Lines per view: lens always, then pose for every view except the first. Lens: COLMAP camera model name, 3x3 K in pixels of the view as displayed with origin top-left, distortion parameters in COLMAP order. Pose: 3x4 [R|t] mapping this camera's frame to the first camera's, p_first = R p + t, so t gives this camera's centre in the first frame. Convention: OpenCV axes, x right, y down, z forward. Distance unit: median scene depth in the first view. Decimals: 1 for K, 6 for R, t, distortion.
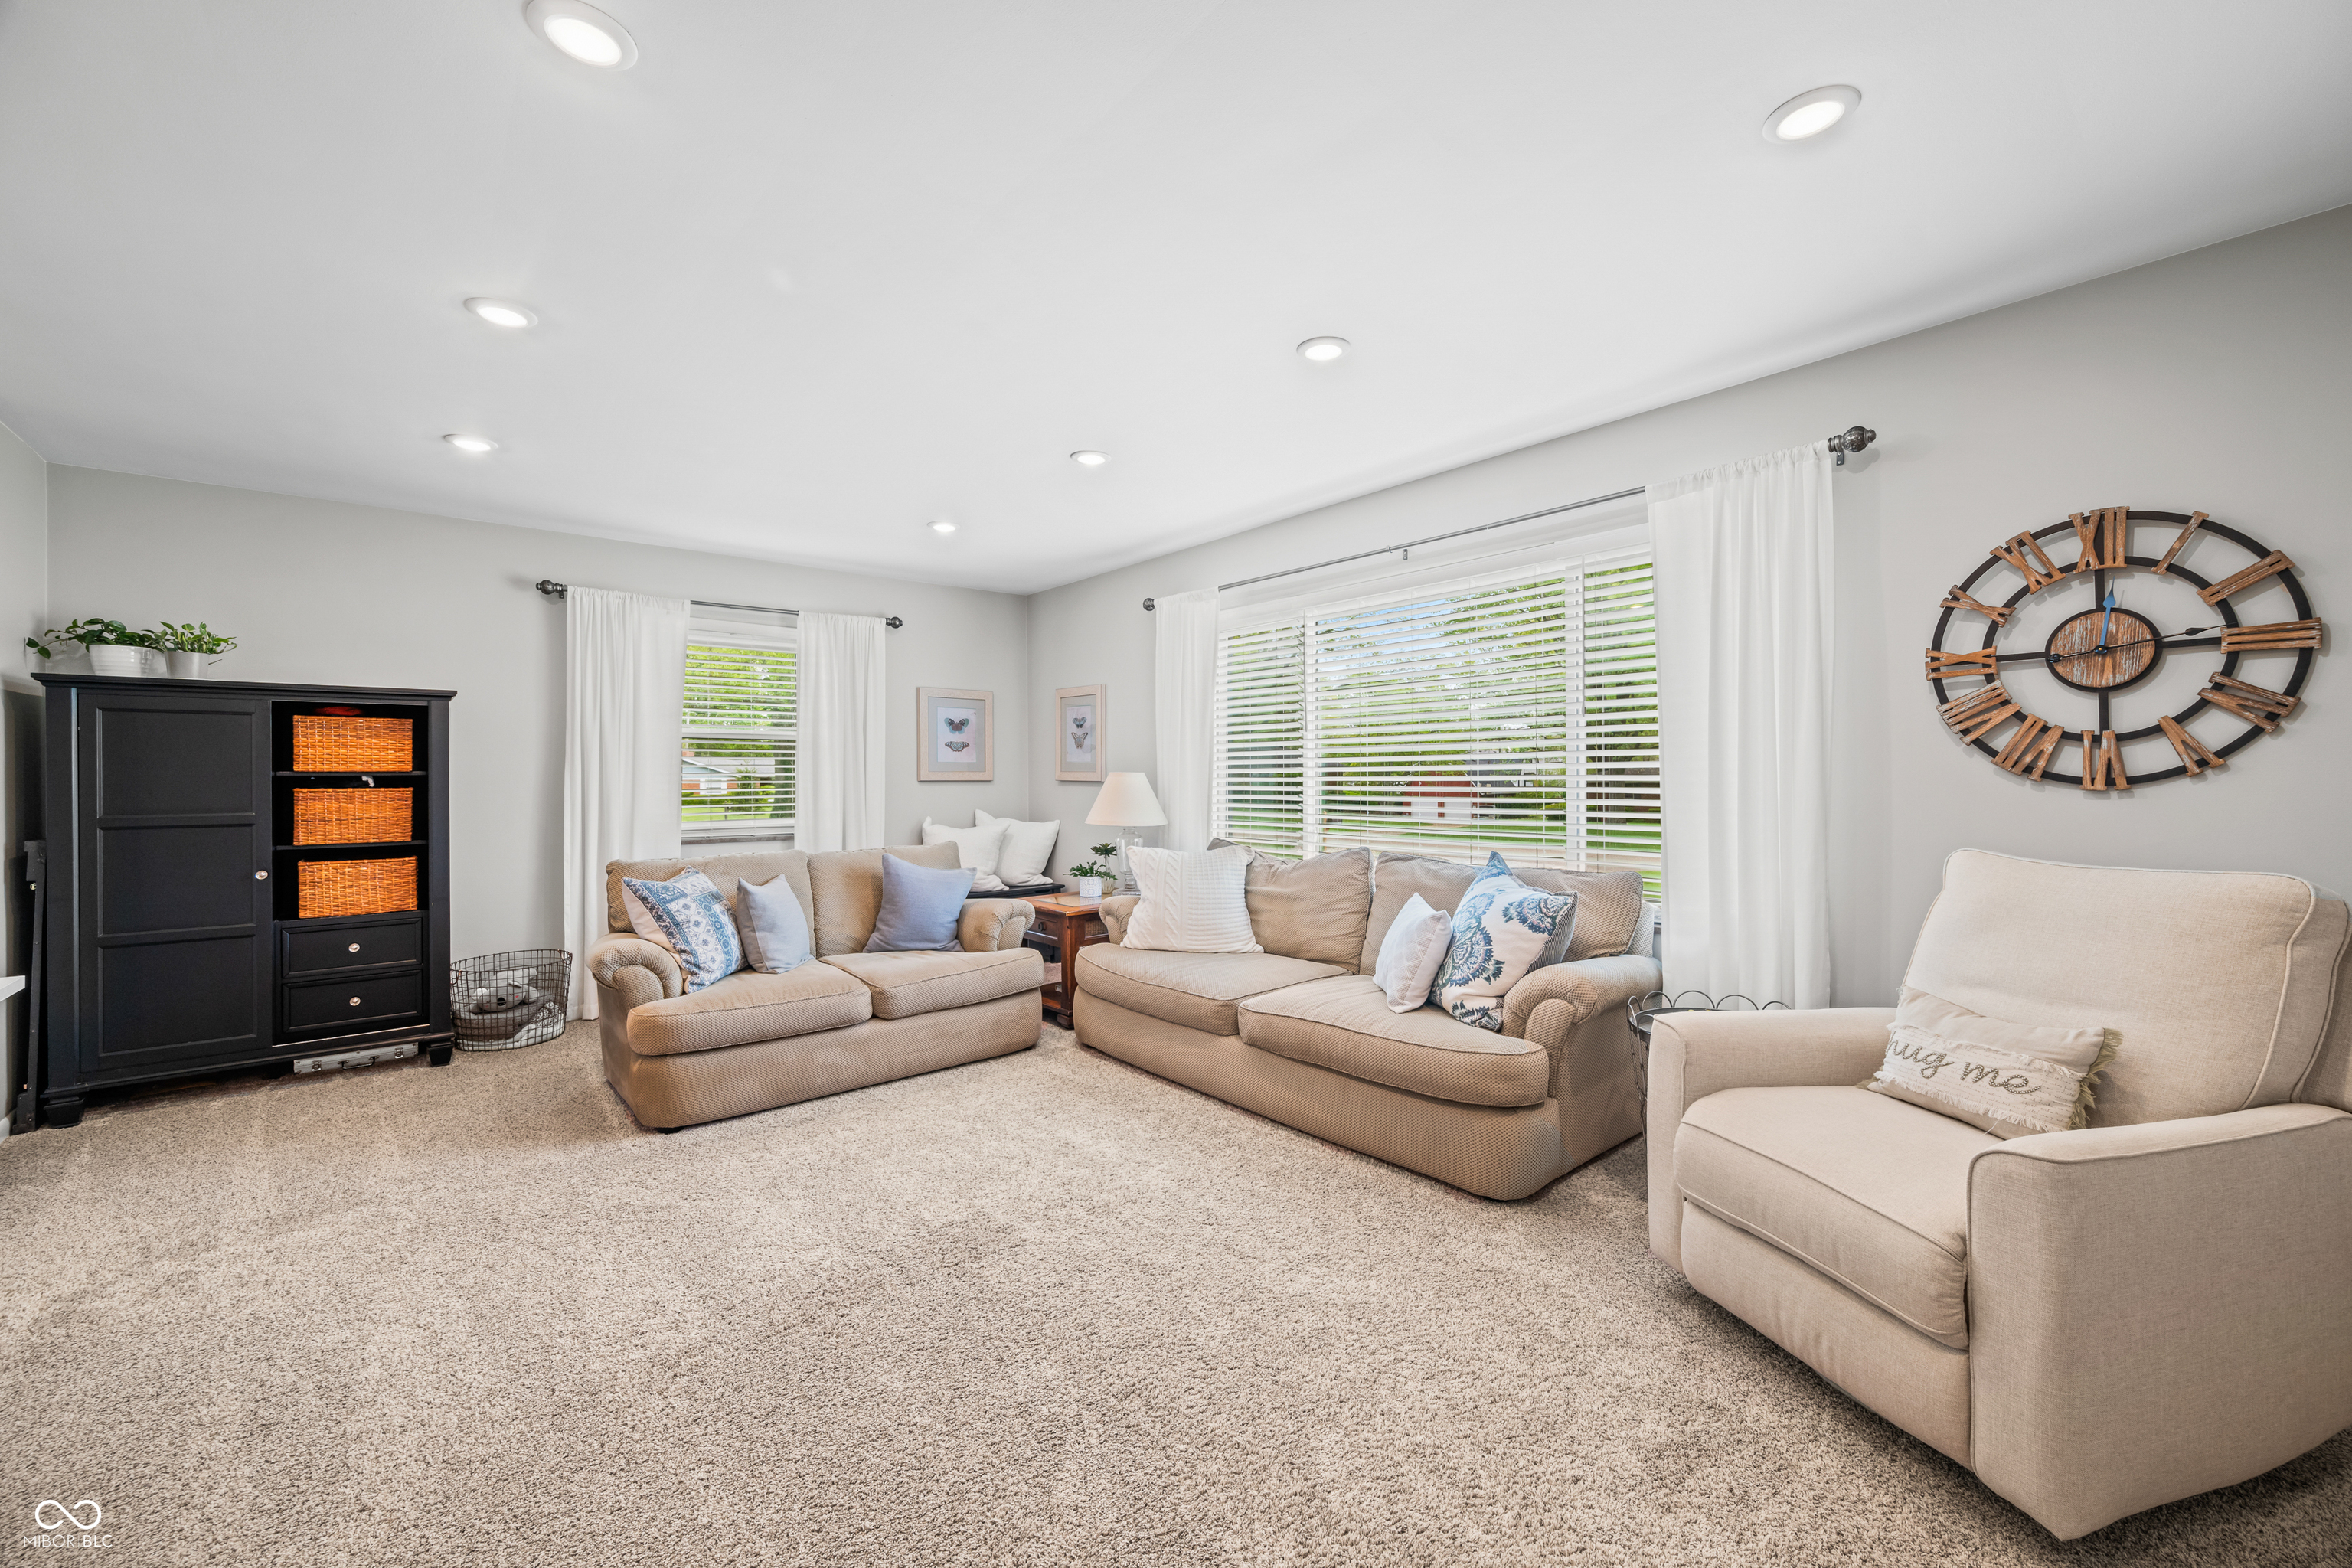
lens RADIAL K [[920.4, 0, 1162.7], [0, 920.4, 771.3], [0, 0, 1]] dist [-0.000344, -0.000032]
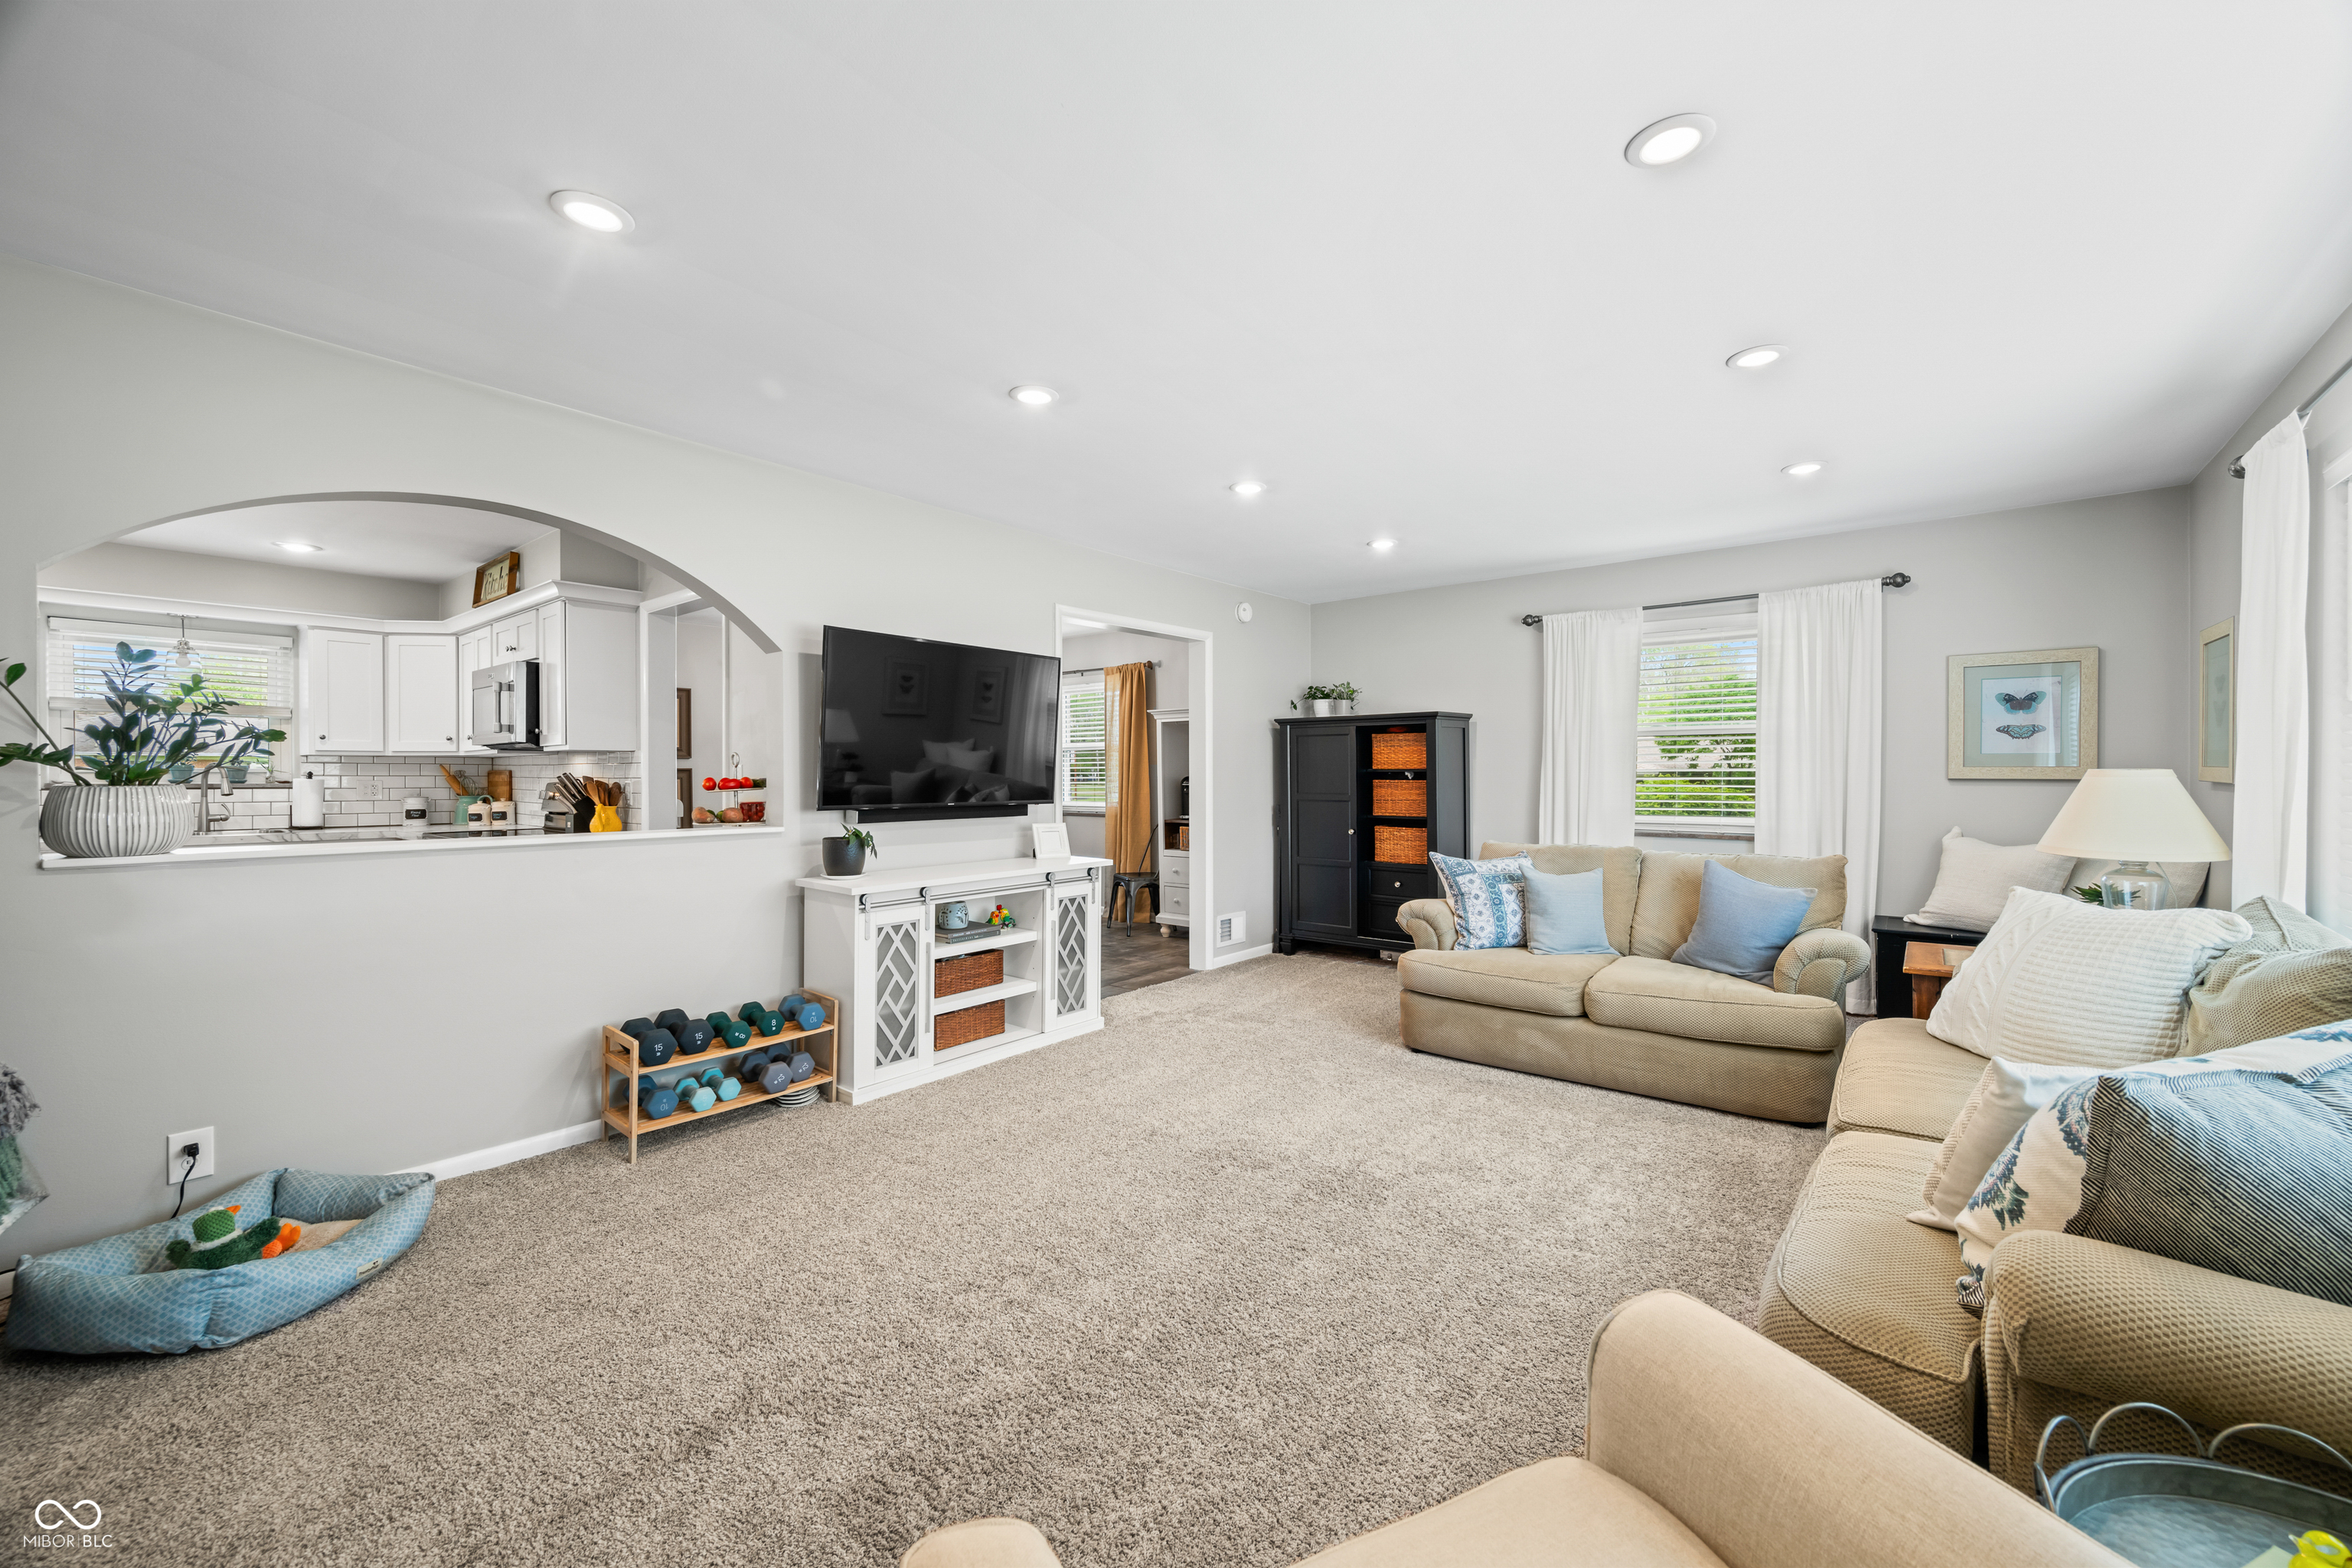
lens RADIAL K [[920.4, 0, 1223.9], [0, 920.4, 781.3], [0, 0, 1]] dist [-0.000344, -0.000032]
pose [[0.218355, 0.013639, -0.975774, 0.806089], [0.005234, 0.999872, 0.015147, -0.005992], [0.975855, -0.008415, 0.218256, 0.573264]]
